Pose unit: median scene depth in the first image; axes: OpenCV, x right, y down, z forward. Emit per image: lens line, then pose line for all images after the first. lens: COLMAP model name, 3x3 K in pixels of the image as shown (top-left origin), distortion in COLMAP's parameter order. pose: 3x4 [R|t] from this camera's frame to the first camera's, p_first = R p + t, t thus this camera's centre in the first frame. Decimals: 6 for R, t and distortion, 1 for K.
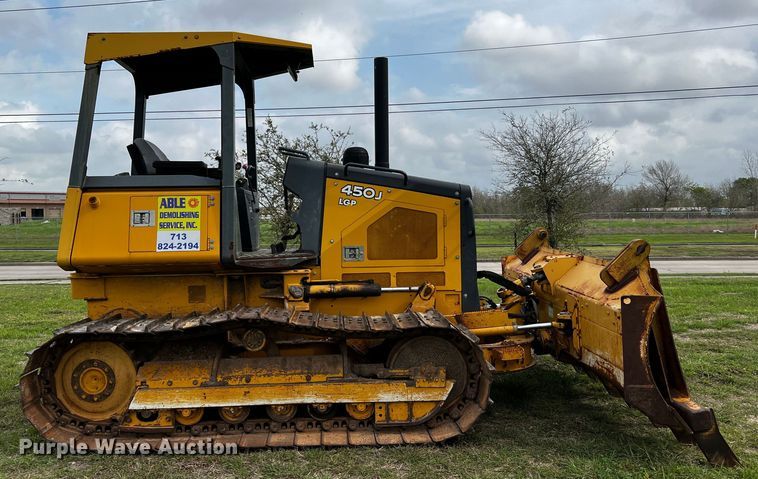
lens RADIAL K [[639.8, 0, 379.0], [0, 639.8, 239.5], [0, 0, 1]] dist [0.037142, -0.000007]
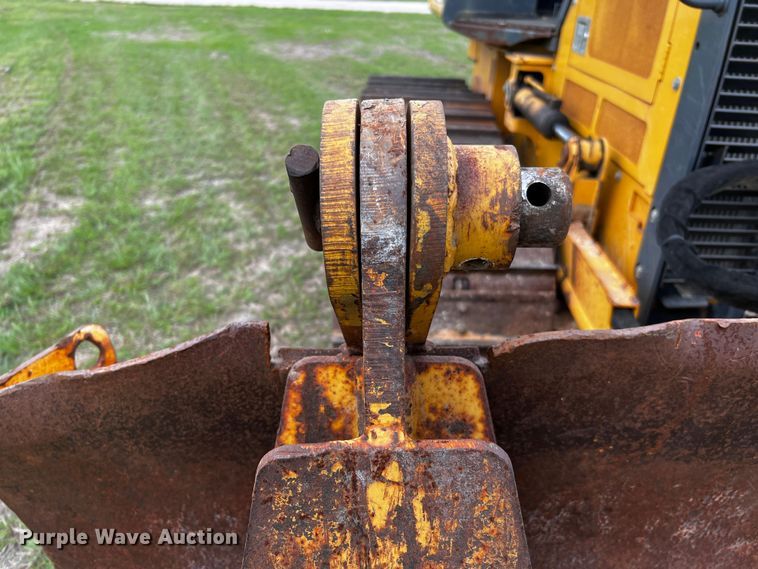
lens RADIAL K [[582.0, 0, 389.1], [0, 582.0, 288.4], [0, 0, 1]] dist [0.050052, -0.067881]
pose [[-0.057861, 0.474164, -0.878533, 0.436711], [-0.063041, 0.876516, 0.477227, -0.011893], [0.996332, 0.082997, -0.020824, 0.916856]]
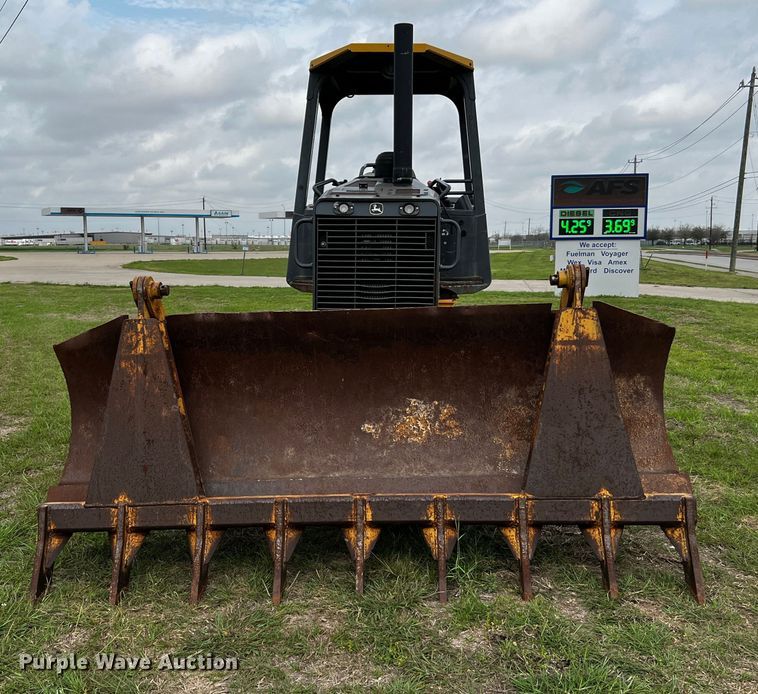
lens RADIAL K [[905.6, 0, 355.4], [0, 905.6, 354.3], [0, 0, 1]] dist [0.243246, -0.802946]
pose [[-0.126248, 0.121930, -0.984477, 1.227368], [-0.037666, 0.991113, 0.127582, -0.044514], [0.991283, 0.053188, -0.120533, 1.230303]]
